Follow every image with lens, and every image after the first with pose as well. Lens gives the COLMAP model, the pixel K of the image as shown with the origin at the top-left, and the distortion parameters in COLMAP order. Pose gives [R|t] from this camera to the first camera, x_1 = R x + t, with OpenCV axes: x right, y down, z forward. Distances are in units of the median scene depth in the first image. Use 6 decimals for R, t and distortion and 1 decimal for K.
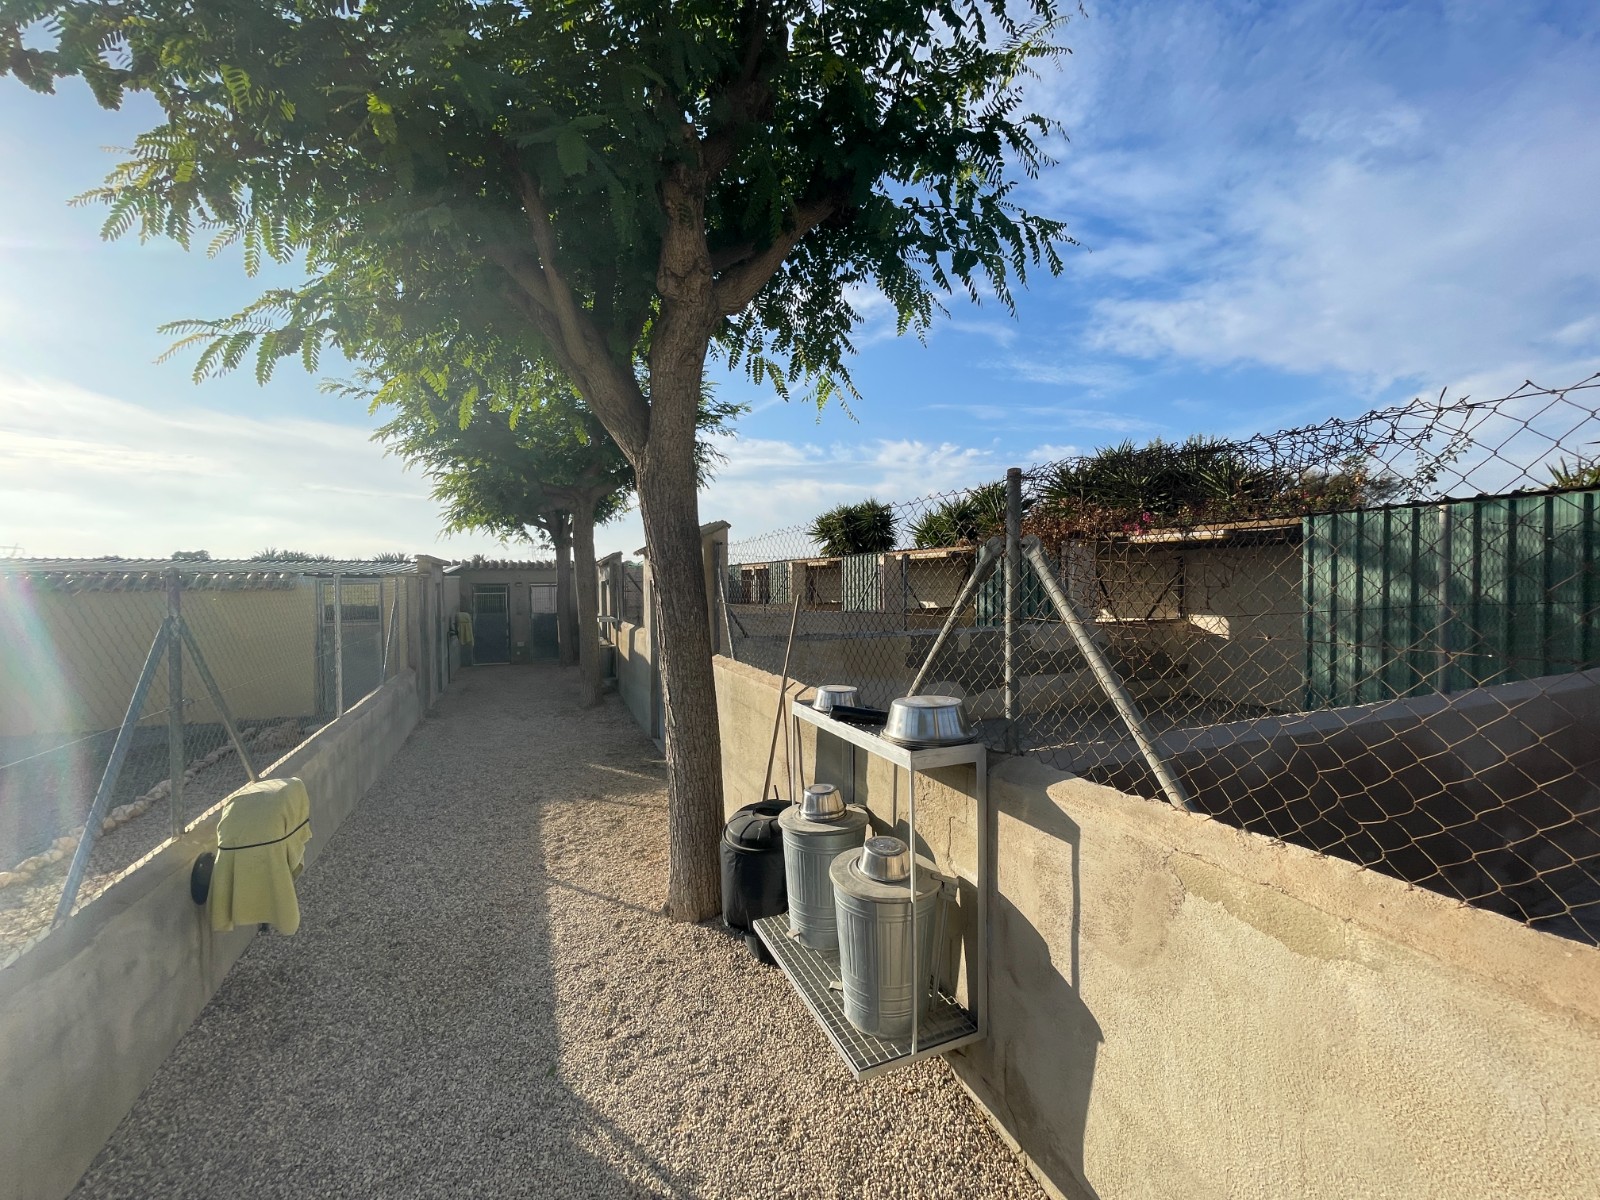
lens RADIAL K [[638.4, 0, 806.9], [0, 638.4, 590.1], [0, 0, 1]] dist [-0.019296, -0.000146]
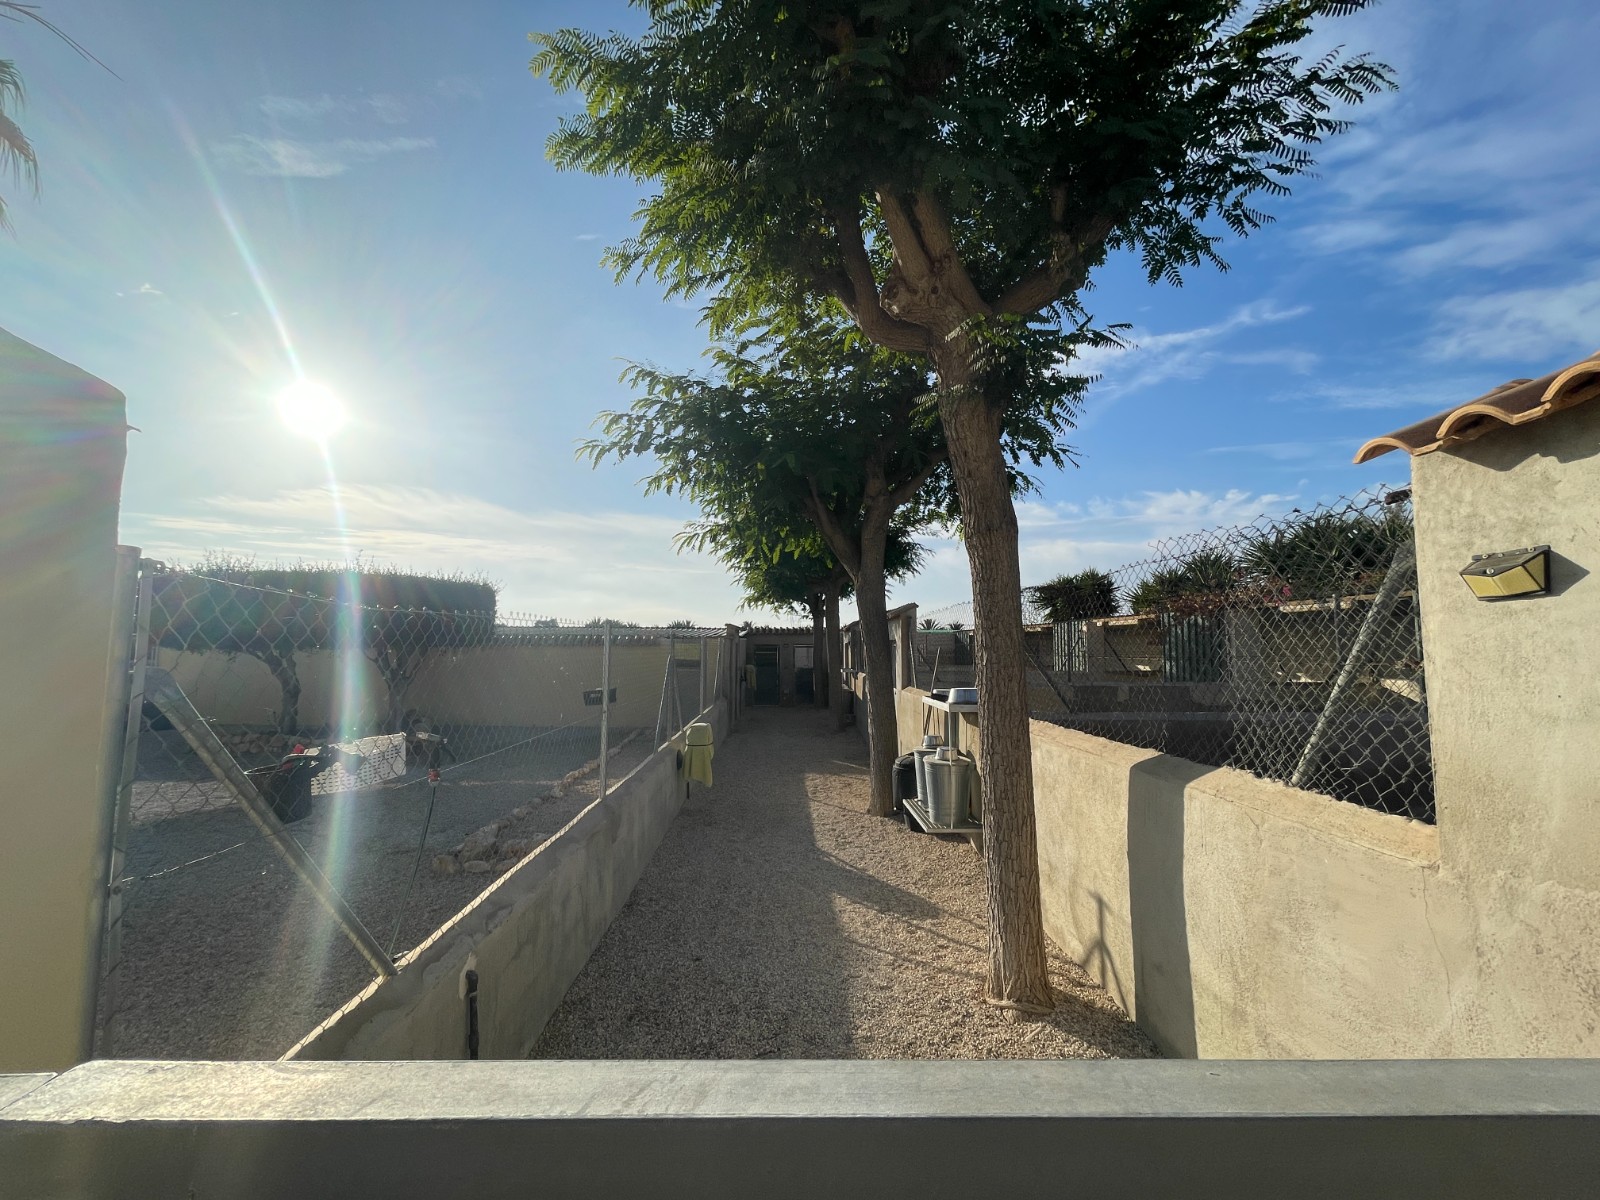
lens RADIAL K [[646.3, 0, 800.1], [0, 646.3, 596.0], [0, 0, 1]] dist [0.000315, 0.000334]
pose [[0.924827, -0.019238, -0.379900, 0.061102], [-0.016195, 0.995823, -0.089852, 0.006627], [0.380042, 0.089250, 0.920653, -0.167030]]
